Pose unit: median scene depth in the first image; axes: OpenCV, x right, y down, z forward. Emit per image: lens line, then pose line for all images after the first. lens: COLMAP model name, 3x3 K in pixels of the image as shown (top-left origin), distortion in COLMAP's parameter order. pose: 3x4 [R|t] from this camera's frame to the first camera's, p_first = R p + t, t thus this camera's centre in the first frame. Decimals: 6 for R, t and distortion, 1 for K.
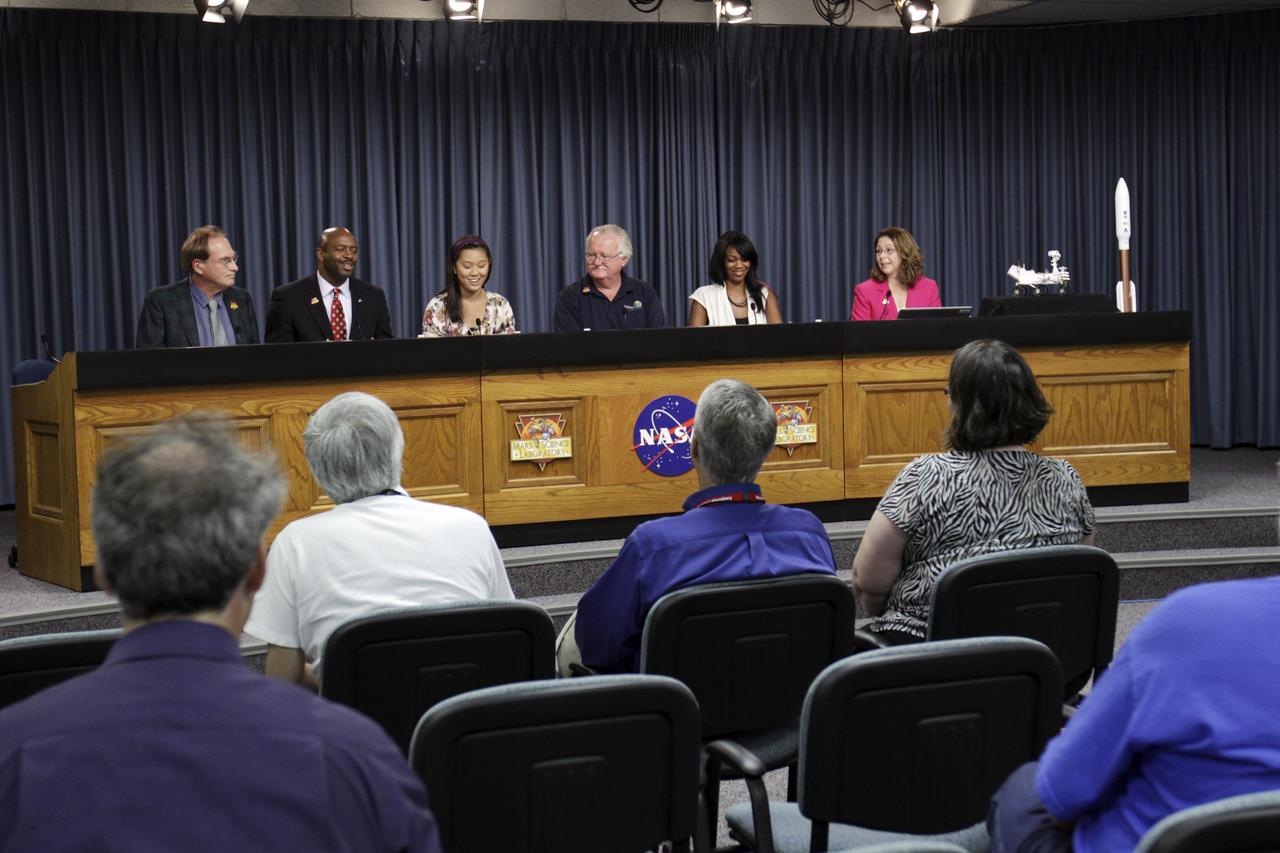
lens RADIAL K [[1971.9, 0, 640.1], [0, 1971.9, 421.4], [0, 0, 1]] dist [0.031637, 0.000000]
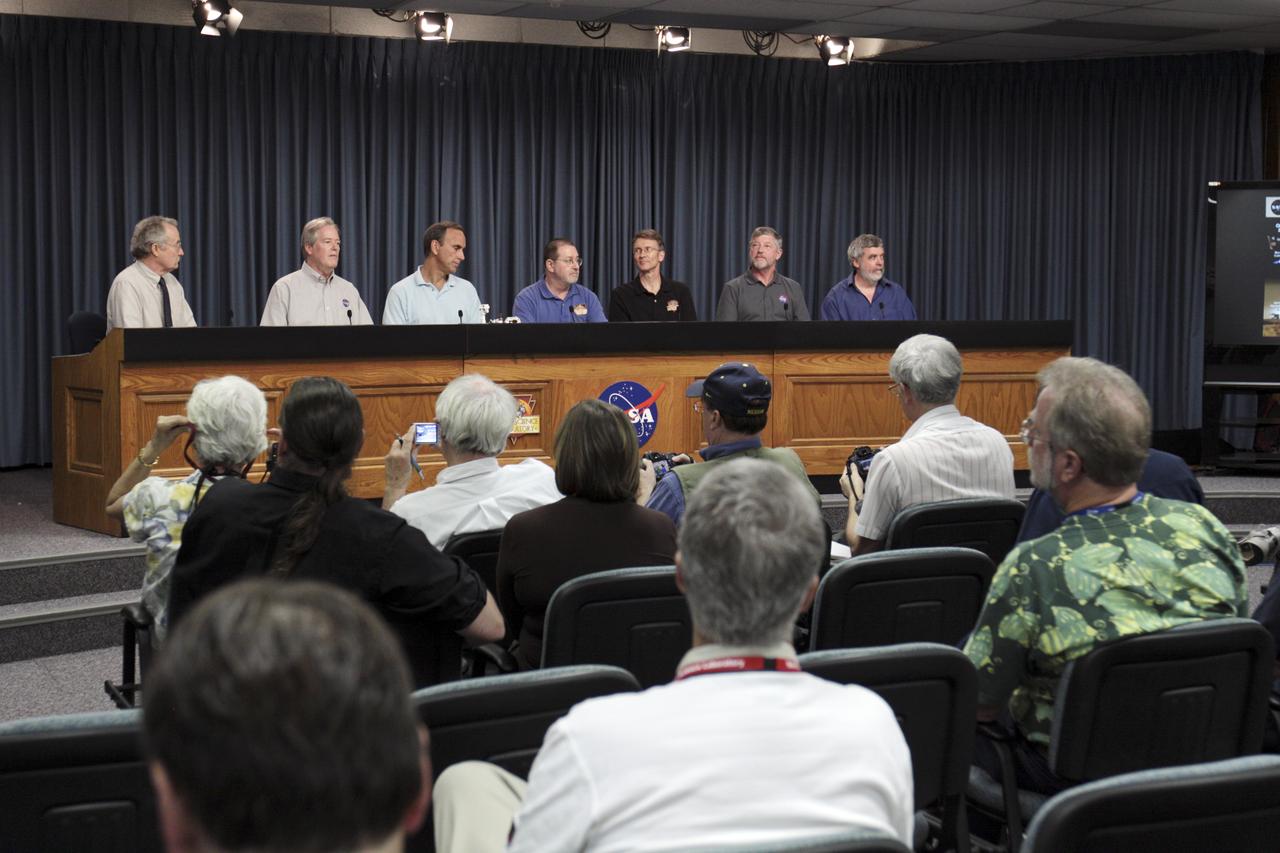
lens RADIAL K [[1971.9, 0, 639.9], [0, 1971.9, 420.7], [0, 0, 1]] dist [0.031637, 0.000000]
pose [[0.997447, 0.025274, 0.066790, -0.049650], [-0.025299, 0.999680, -0.000476, 0.009497], [-0.066781, -0.001215, 0.997767, -0.135636]]
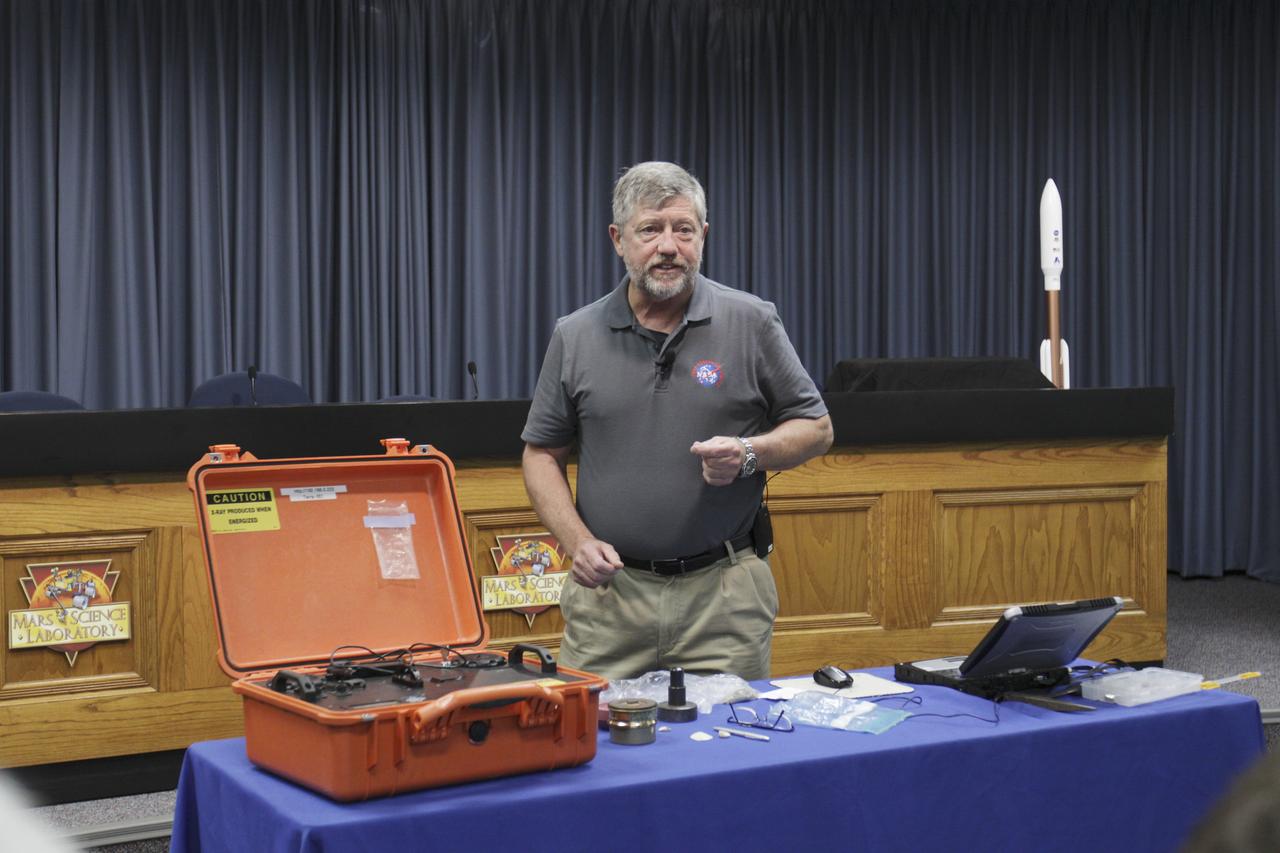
lens RADIAL K [[1971.9, 0, 627.2], [0, 1971.9, 422.0], [0, 0, 1]] dist [0.031637, 0.000000]
pose [[0.992270, 0.014601, 0.123237, 0.031219], [-0.011088, 0.999514, -0.029142, -0.025665], [-0.123603, 0.027550, 0.991949, 0.408966]]
